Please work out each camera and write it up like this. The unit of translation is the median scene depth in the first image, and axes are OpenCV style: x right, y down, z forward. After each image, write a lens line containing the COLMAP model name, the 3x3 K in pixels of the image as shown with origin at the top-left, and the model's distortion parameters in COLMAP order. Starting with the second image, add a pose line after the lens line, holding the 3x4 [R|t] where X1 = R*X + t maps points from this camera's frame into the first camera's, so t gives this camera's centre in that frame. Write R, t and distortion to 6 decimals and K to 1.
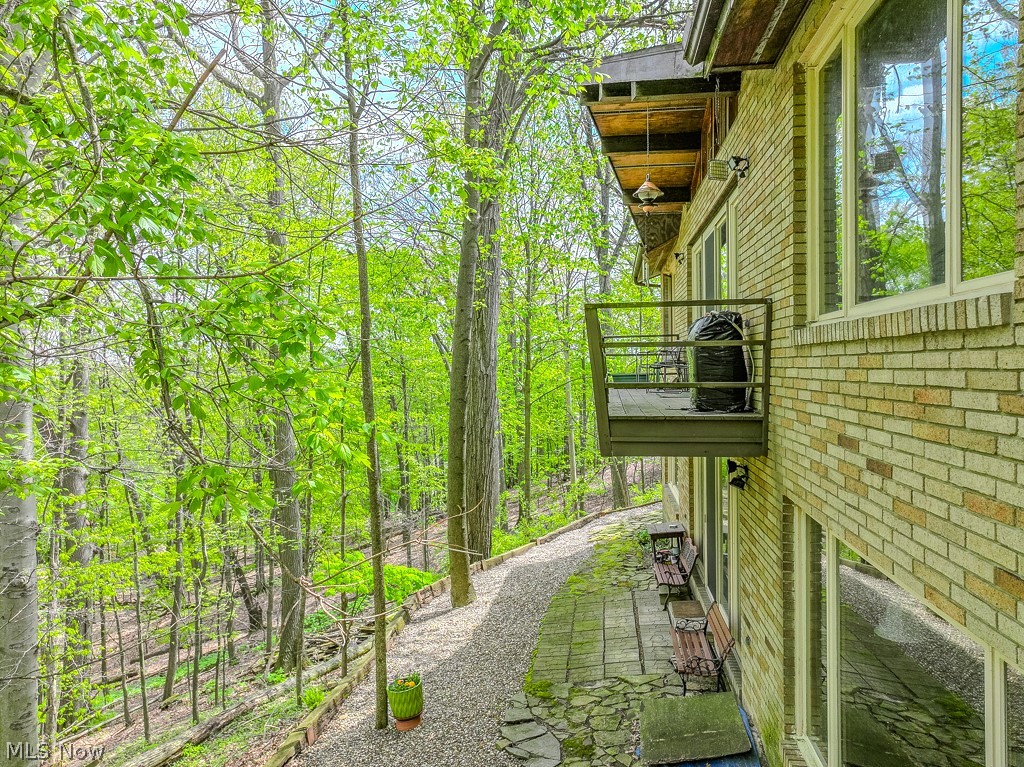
lens RADIAL K [[743.7, 0, 514.9], [0, 743.7, 364.0], [0, 0, 1]] dist [0.002834, 0.000488]
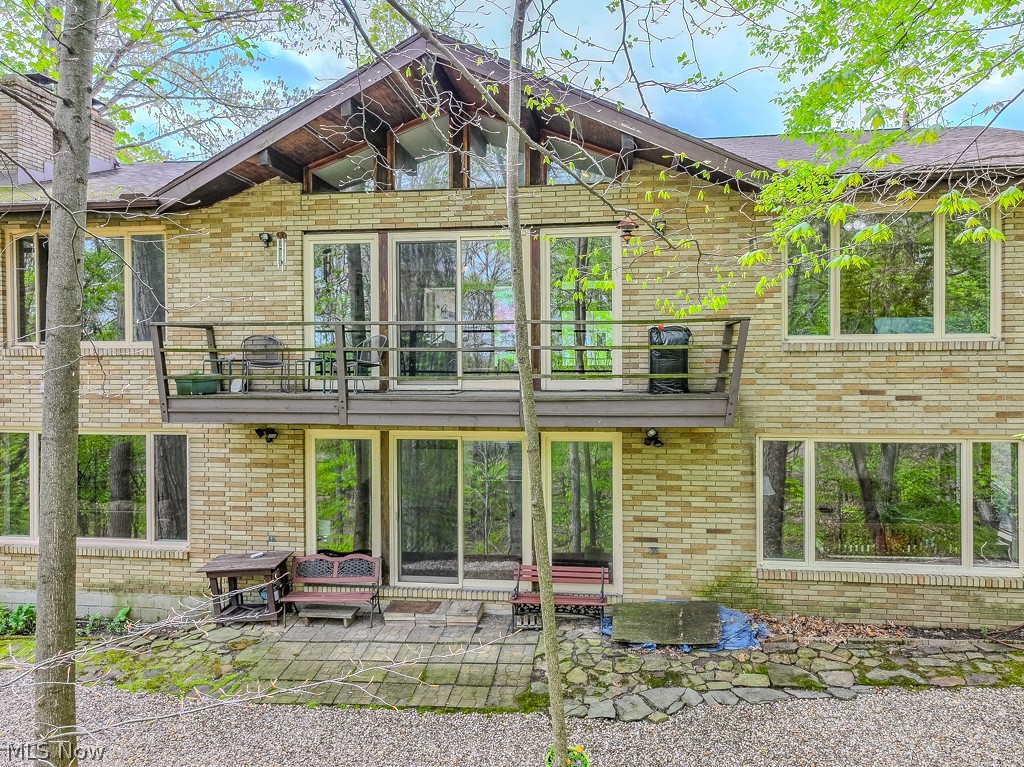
lens RADIAL K [[743.7, 0, 514.9], [0, 743.7, 364.0], [0, 0, 1]] dist [0.002834, 0.000488]
pose [[0.004002, 0.001082, 0.999991, -0.982429], [0.007681, 0.999970, -0.001113, 0.003931], [-0.999962, 0.007686, 0.003993, 1.084993]]
